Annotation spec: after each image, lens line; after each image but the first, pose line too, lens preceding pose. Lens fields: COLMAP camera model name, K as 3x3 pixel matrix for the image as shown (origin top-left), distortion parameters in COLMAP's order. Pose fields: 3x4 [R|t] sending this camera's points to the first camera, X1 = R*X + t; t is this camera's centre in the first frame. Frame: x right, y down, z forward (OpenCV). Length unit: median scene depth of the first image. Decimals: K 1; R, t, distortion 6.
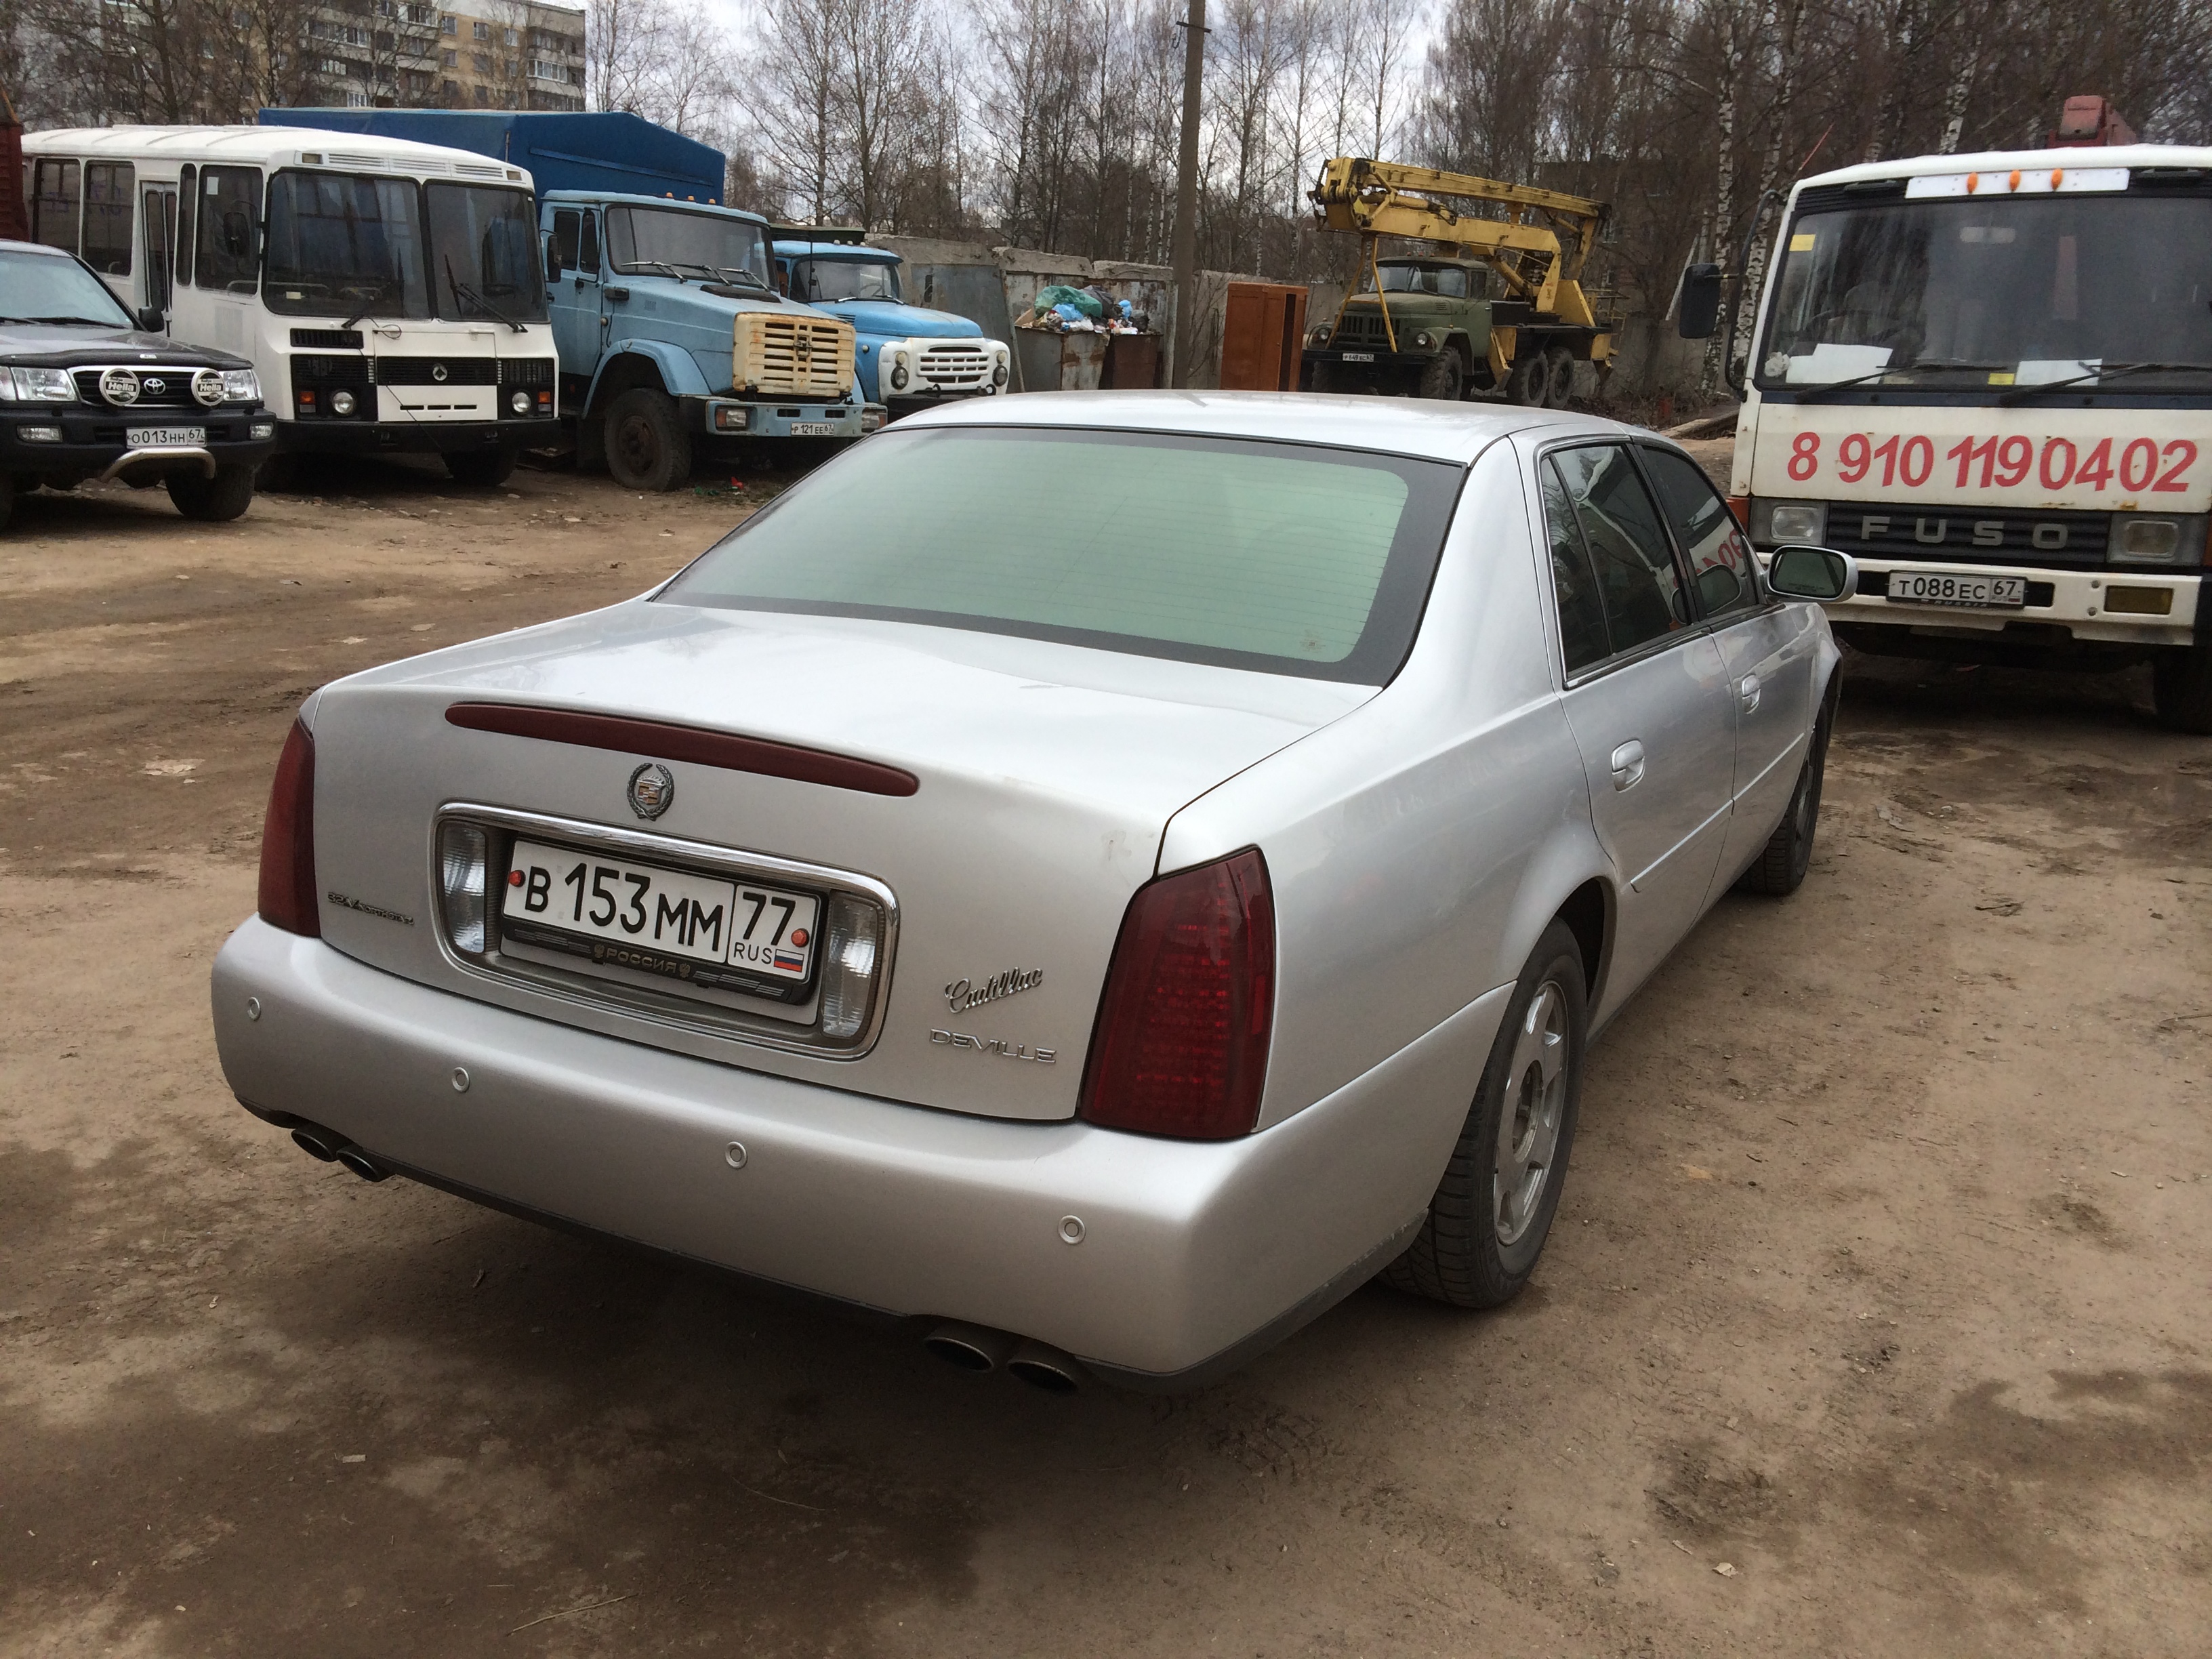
lens RADIAL K [[1856.8, 0, 1099.3], [0, 1856.8, 810.7], [0, 0, 1]] dist [0.054127, -0.083737]
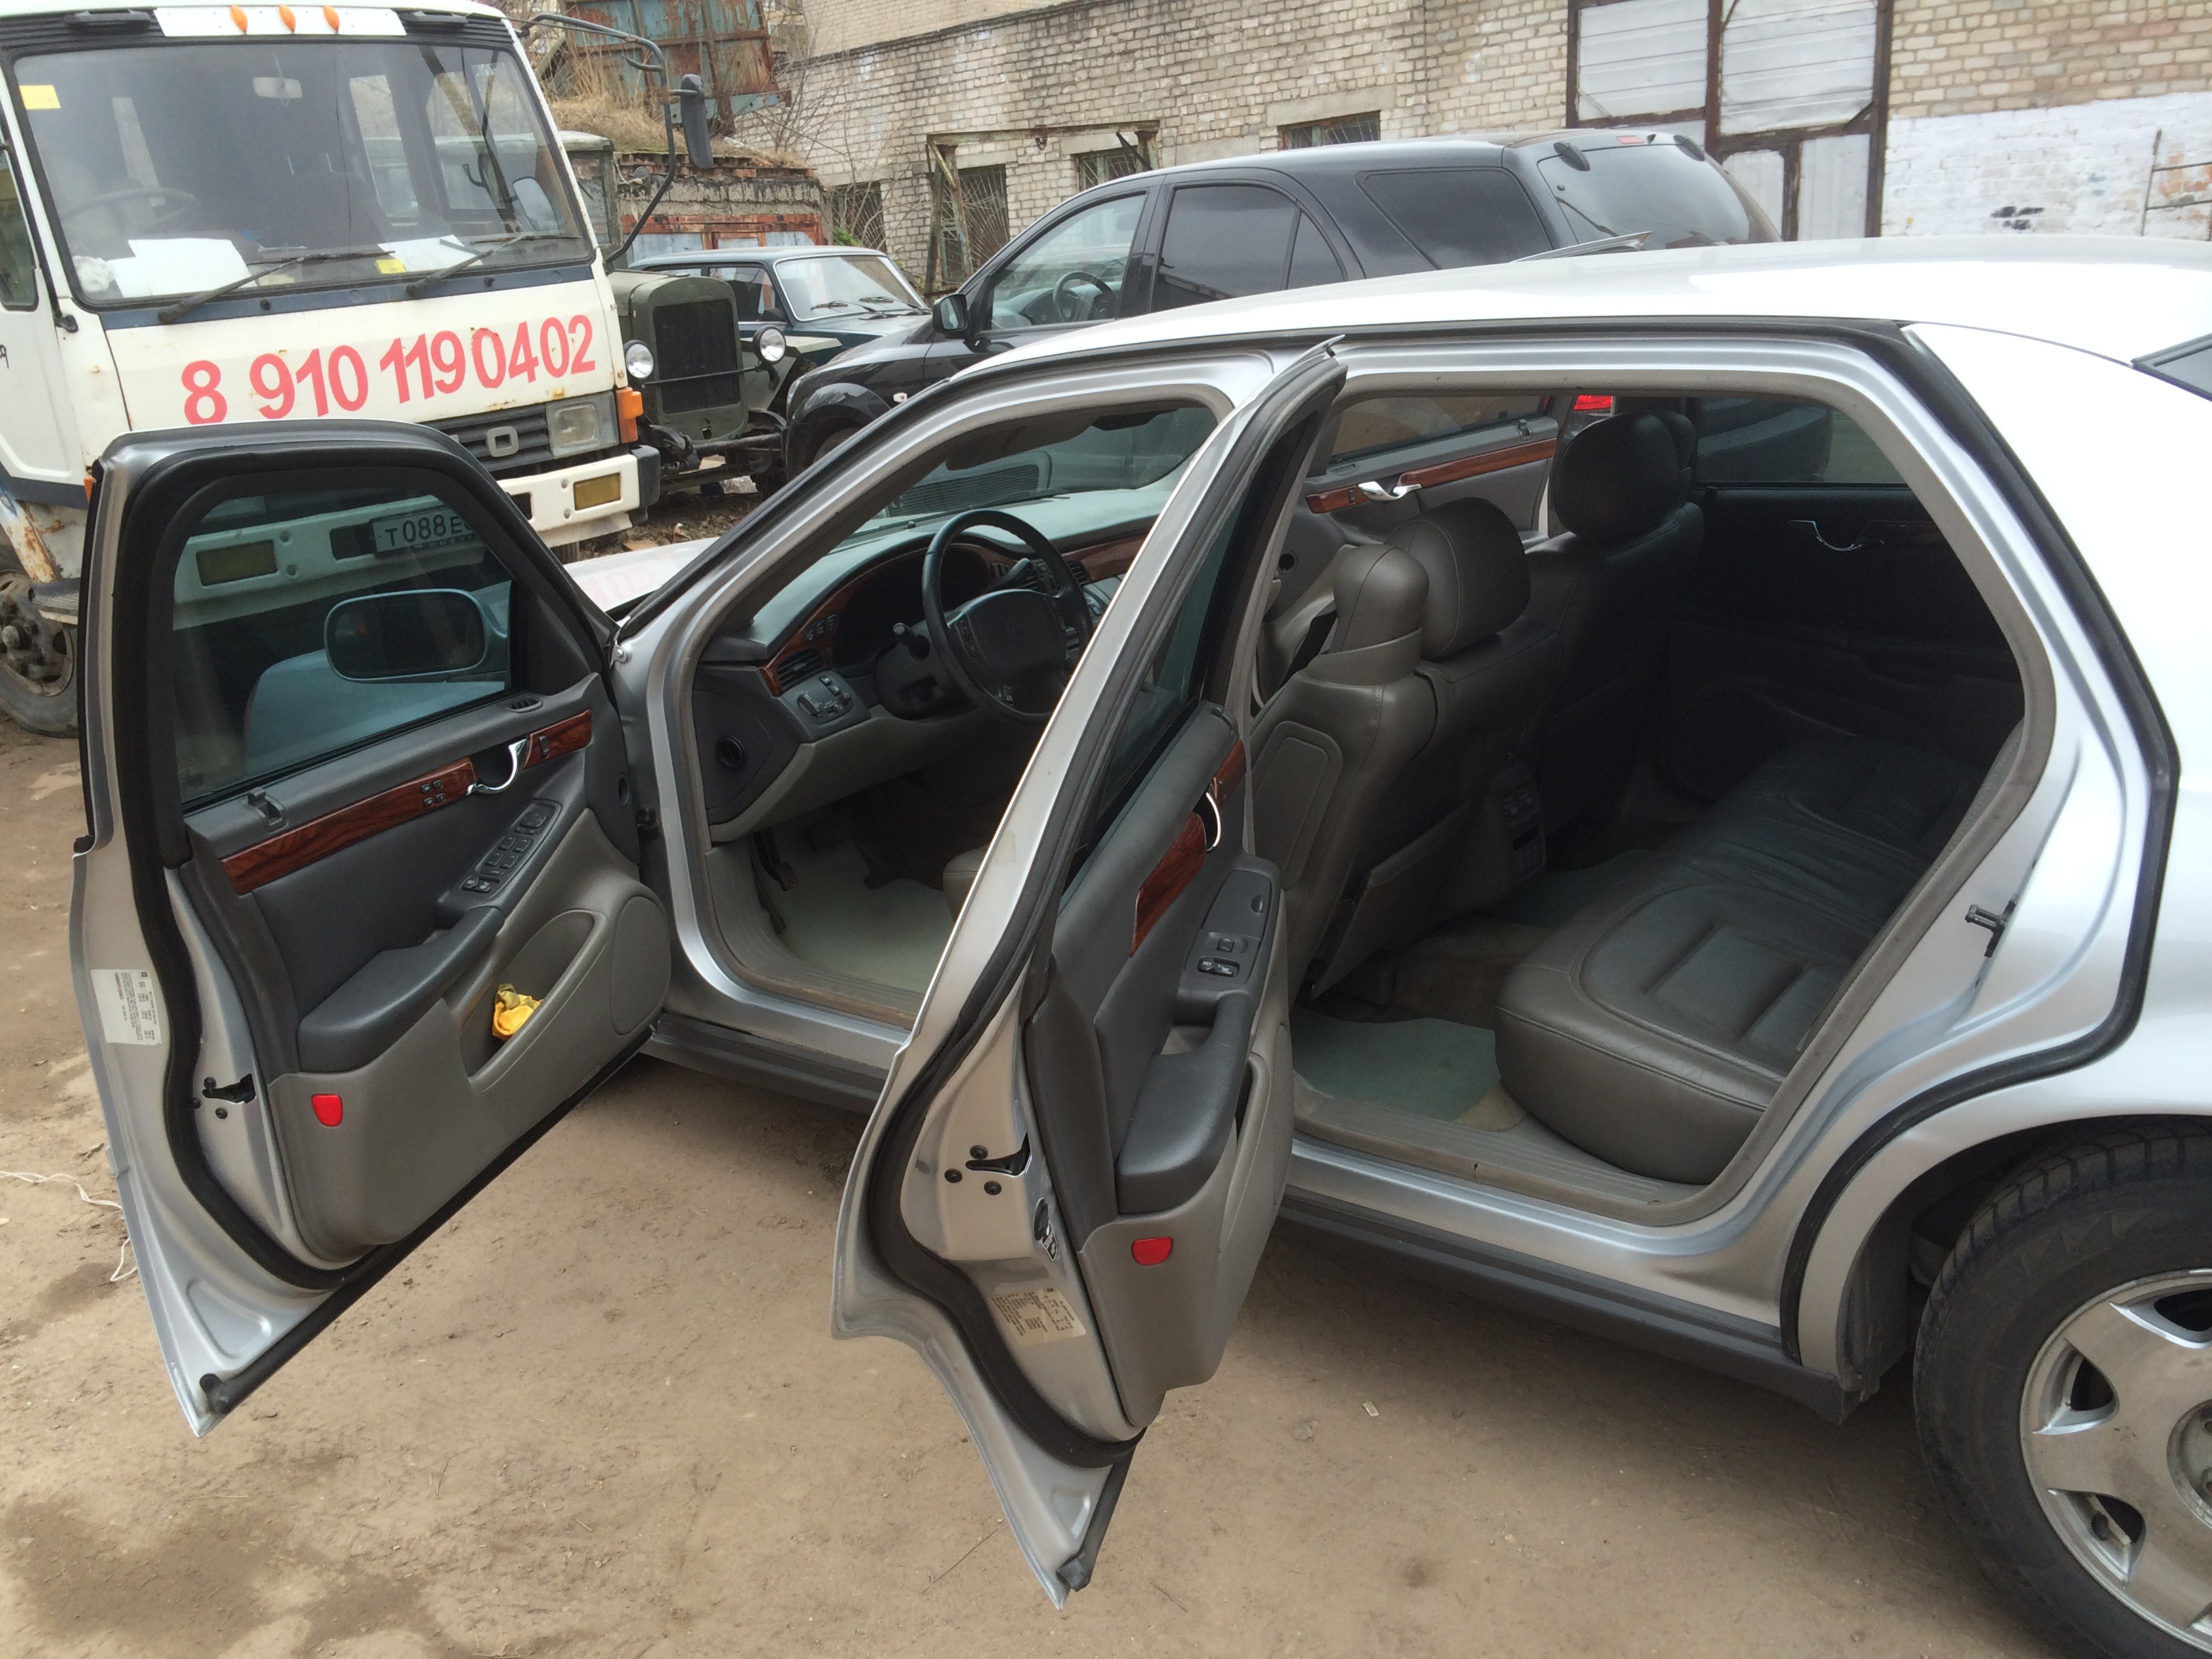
lens RADIAL K [[1834.6, 0, 1092.1], [0, 1834.6, 826.9], [0, 0, 1]] dist [0.074875, -0.108526]
pose [[0.144051, -0.349513, 0.925792, -0.322355], [0.296968, 0.907697, 0.296474, -0.158182], [-0.943960, 0.232223, 0.234548, 0.578277]]
